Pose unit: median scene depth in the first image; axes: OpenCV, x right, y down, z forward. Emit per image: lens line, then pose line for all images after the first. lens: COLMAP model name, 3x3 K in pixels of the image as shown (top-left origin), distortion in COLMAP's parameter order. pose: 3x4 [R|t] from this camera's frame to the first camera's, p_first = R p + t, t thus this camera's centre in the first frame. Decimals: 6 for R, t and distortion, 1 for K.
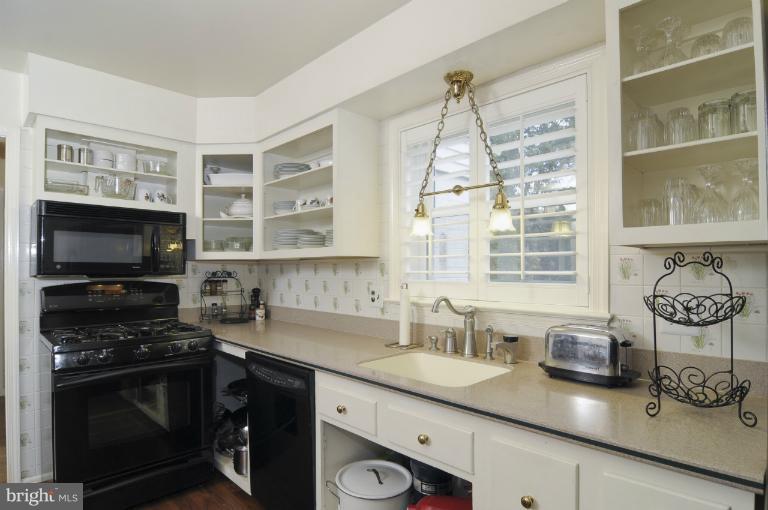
lens RADIAL K [[427.9, 0, 388.1], [0, 427.9, 265.5], [0, 0, 1]] dist [-0.000511, 0.000421]
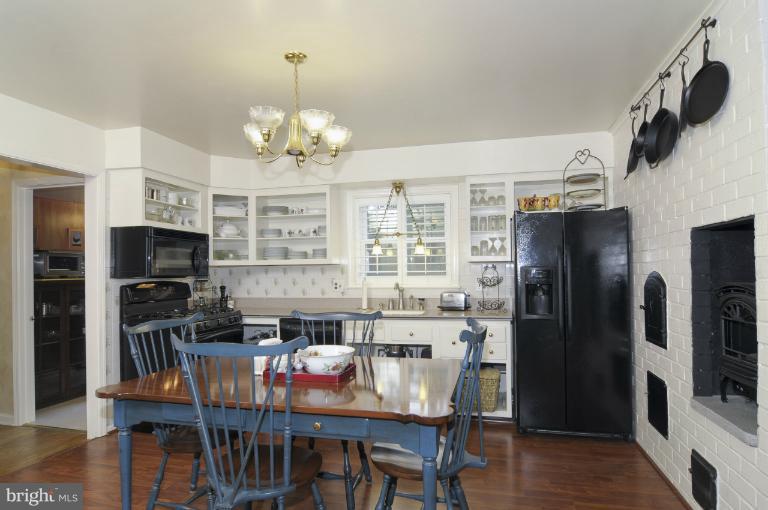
lens RADIAL K [[427.9, 0, 388.1], [0, 427.9, 265.5], [0, 0, 1]] dist [-0.000511, 0.000421]
pose [[0.839856, -0.001295, 0.542808, -0.830673], [0.005438, 0.999967, -0.006030, -0.002236], [-0.542783, 0.008016, 0.839835, -0.636945]]
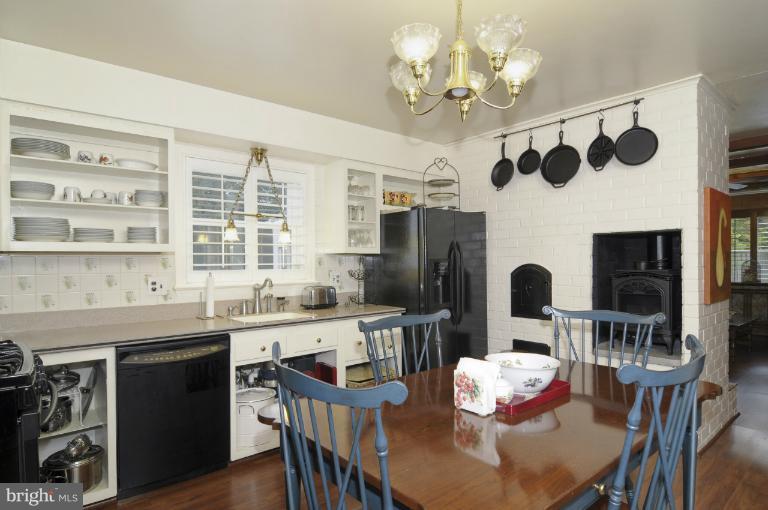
lens RADIAL K [[427.9, 0, 388.1], [0, 427.9, 265.5], [0, 0, 1]] dist [-0.000511, 0.000421]
pose [[0.064413, -0.009055, 0.997882, -1.155865], [0.000459, 0.999959, 0.009044, 0.004969], [-0.997923, -0.000125, 0.064415, 0.288959]]
